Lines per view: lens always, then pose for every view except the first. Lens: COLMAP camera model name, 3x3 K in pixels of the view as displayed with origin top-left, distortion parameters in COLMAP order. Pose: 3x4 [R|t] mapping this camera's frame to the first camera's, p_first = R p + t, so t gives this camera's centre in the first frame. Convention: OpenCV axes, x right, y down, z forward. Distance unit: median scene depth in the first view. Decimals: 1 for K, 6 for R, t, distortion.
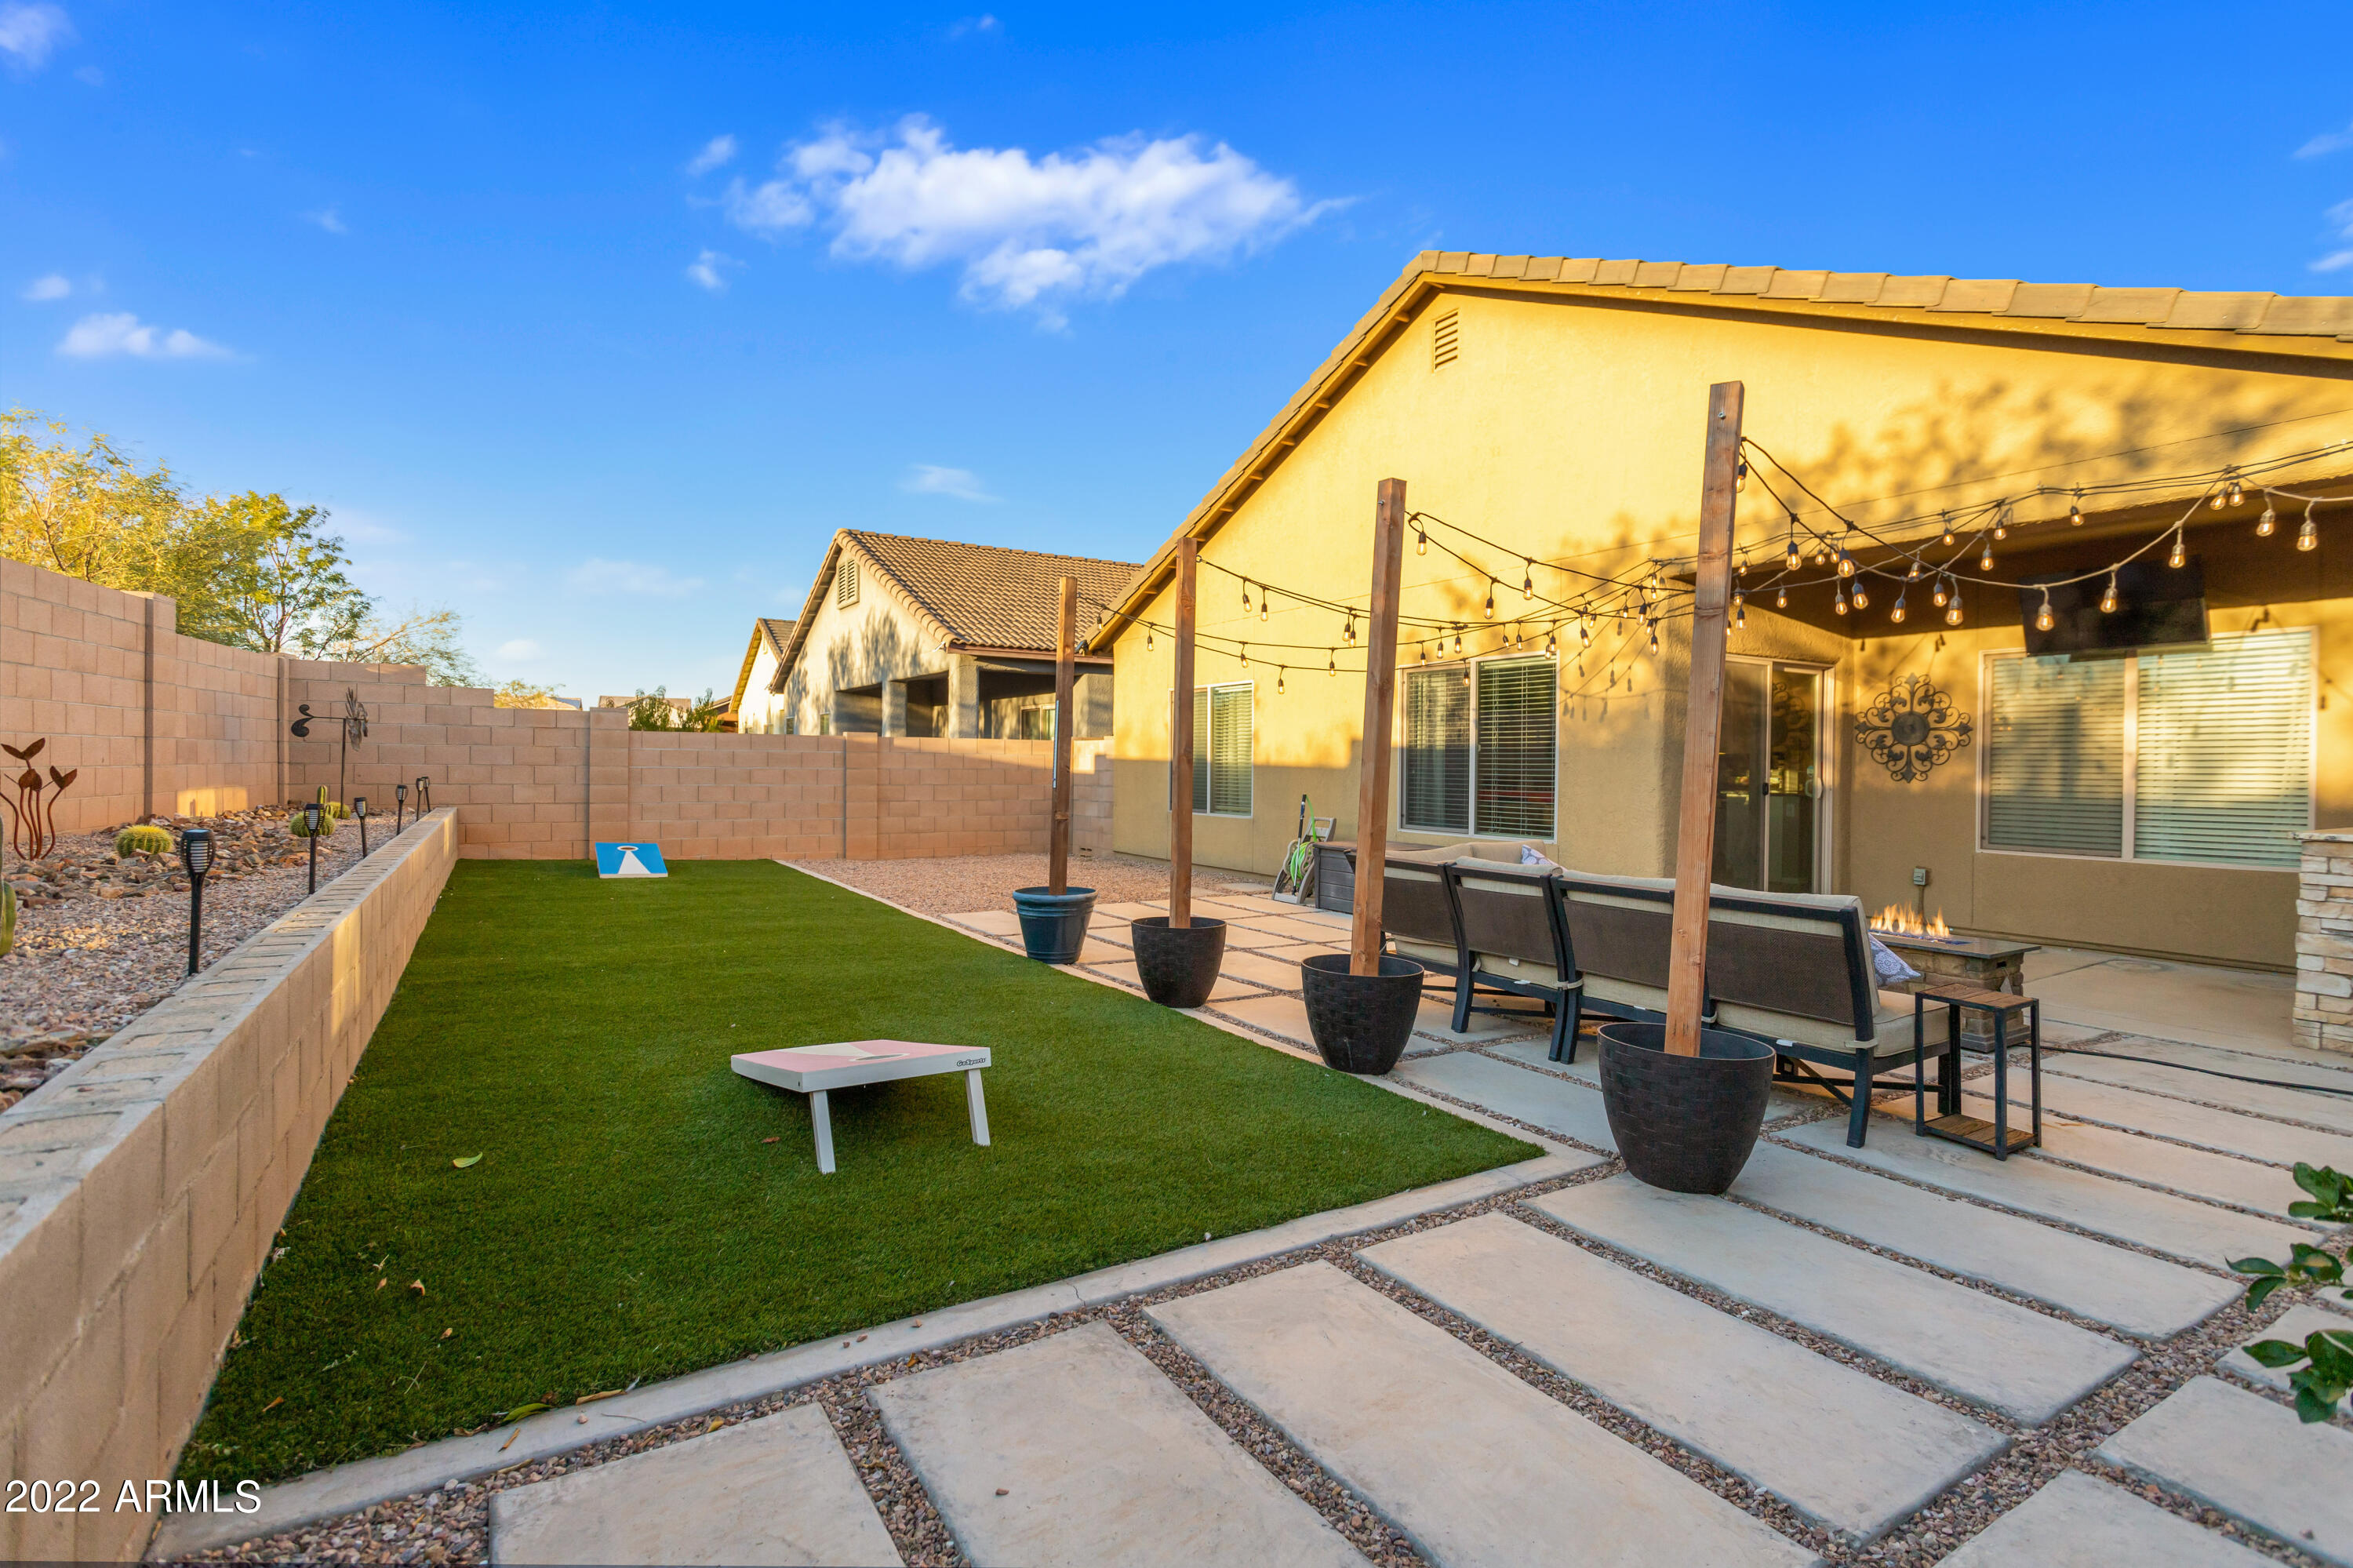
lens RADIAL K [[1139.9, 0, 1182.7], [0, 1139.9, 779.2], [0, 0, 1]] dist [0.000801, 0.003863]
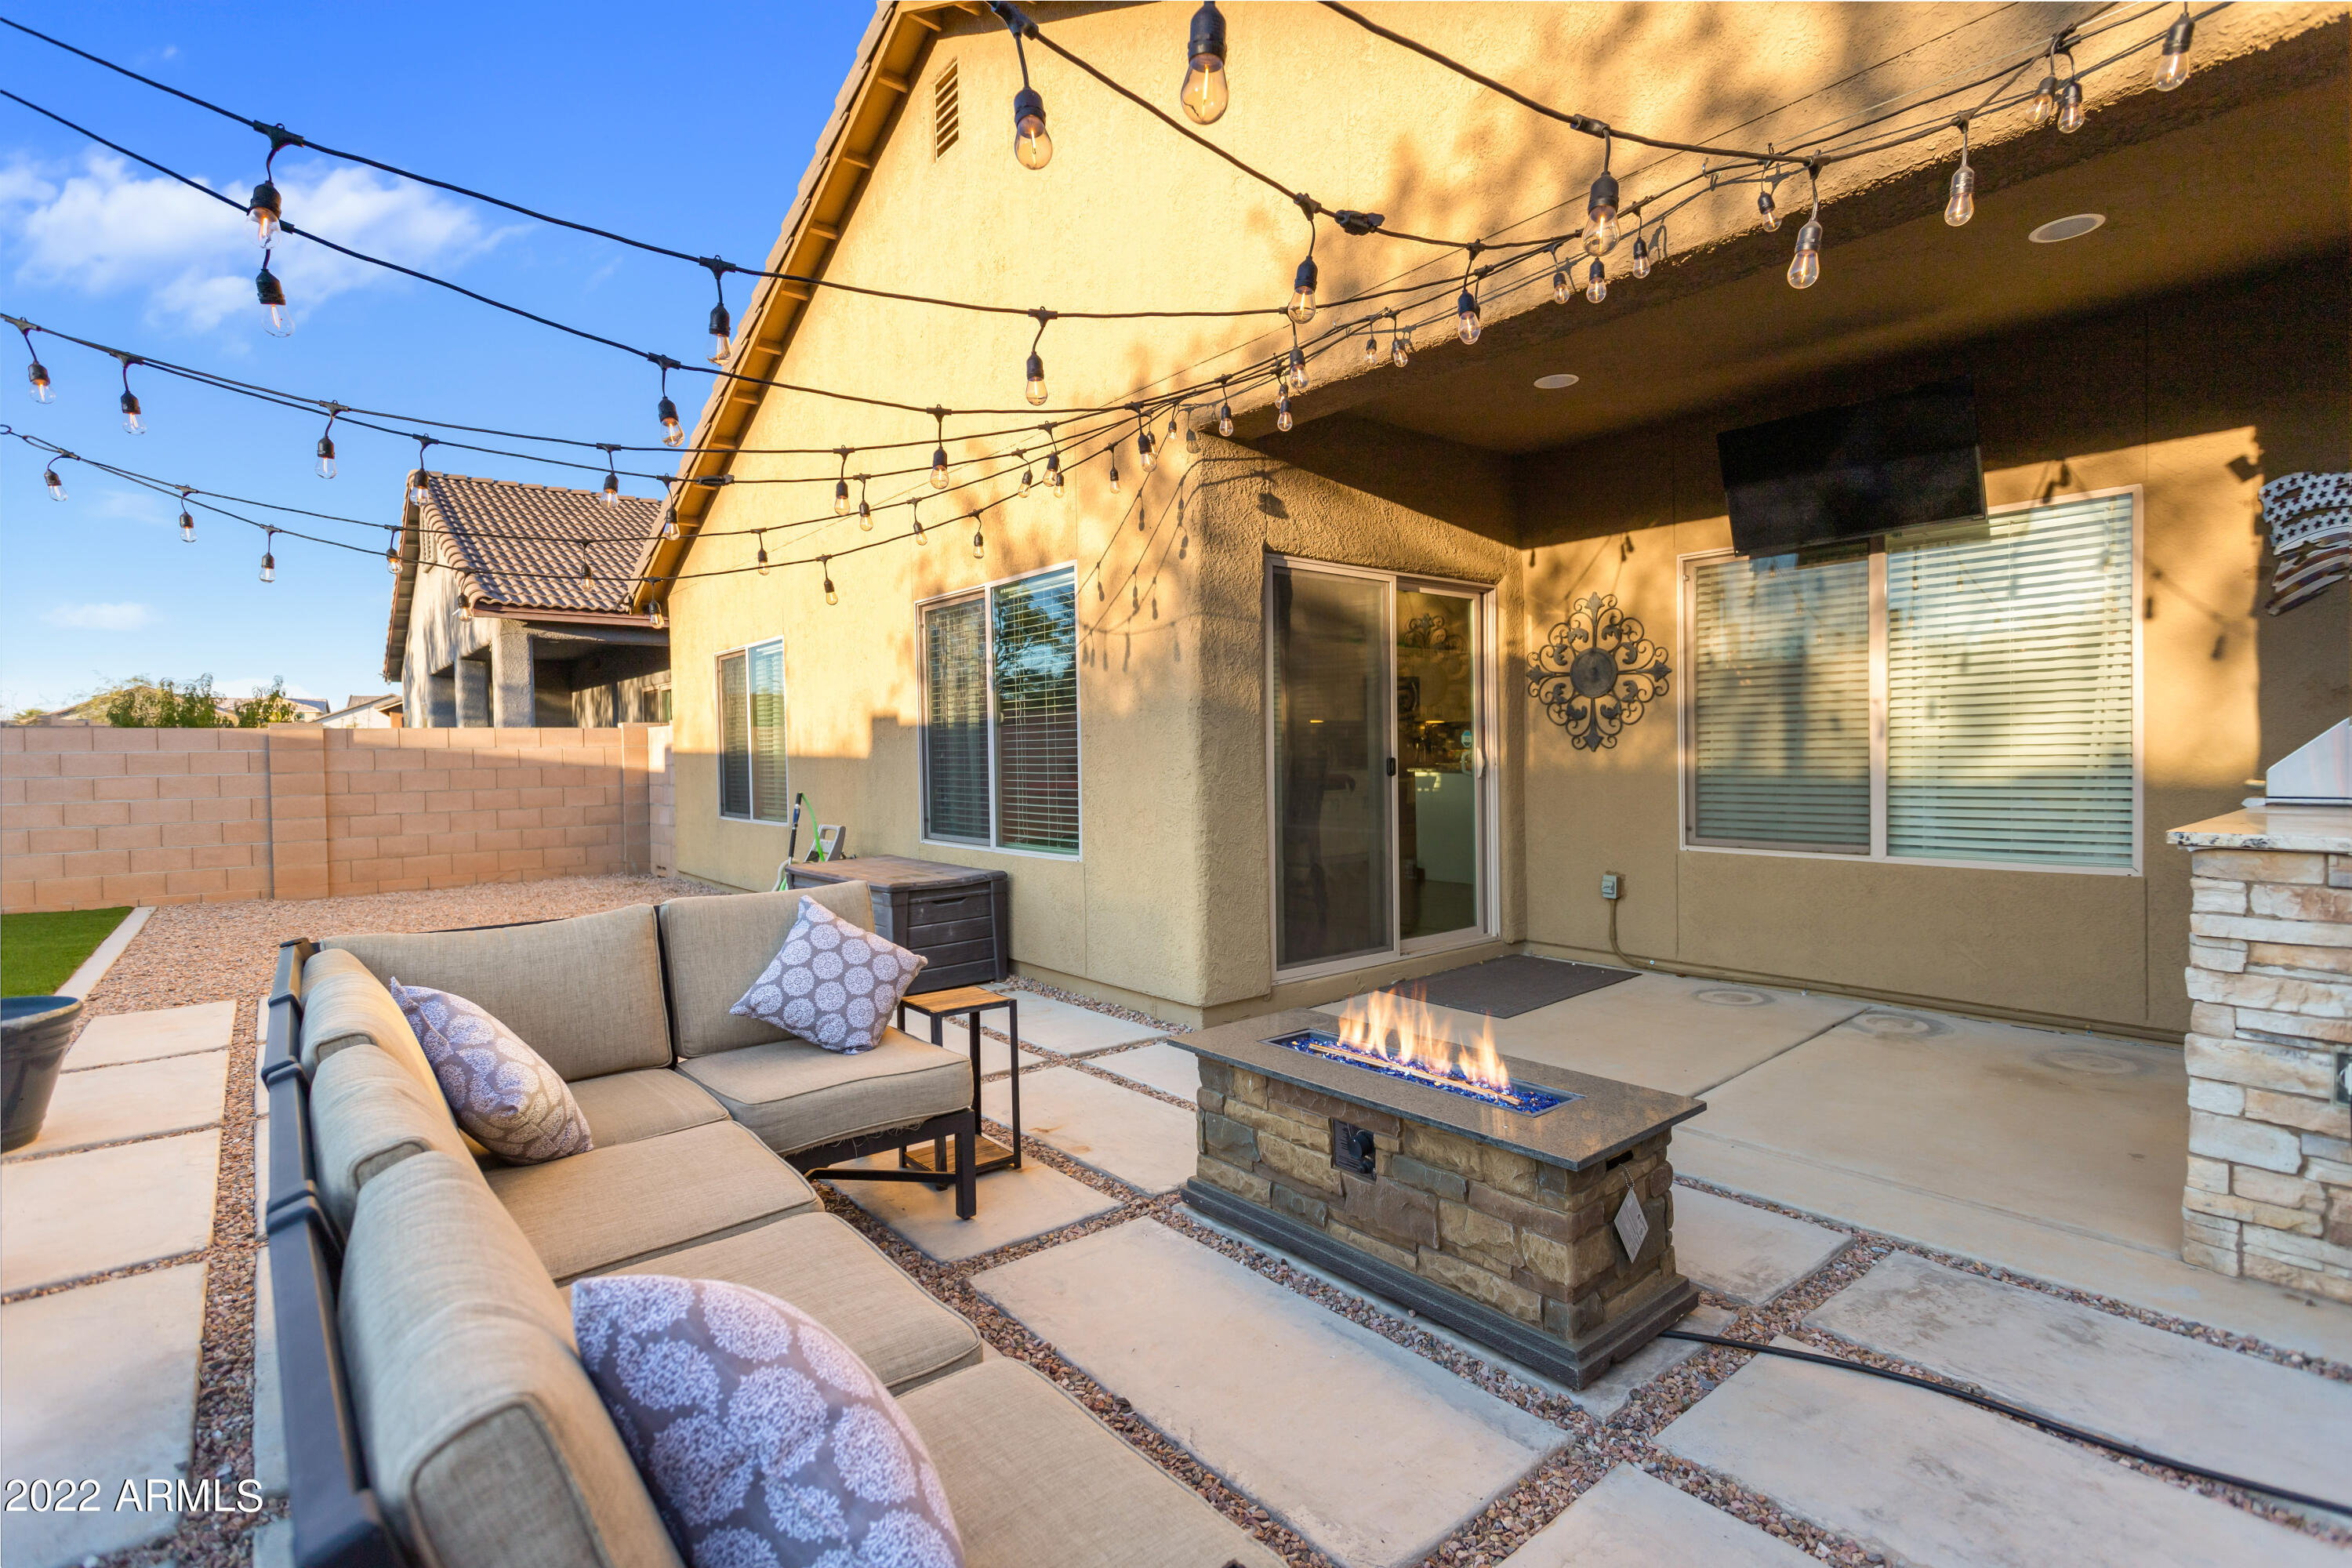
lens RADIAL K [[1139.4, 0, 1175.7], [0, 1139.4, 776.5], [0, 0, 1]] dist [0.000801, 0.003863]
pose [[0.990197, -0.031246, 0.136137, 0.293067], [0.029993, 0.999487, 0.011244, 0.002740], [-0.136418, -0.007050, 0.990626, 0.350684]]
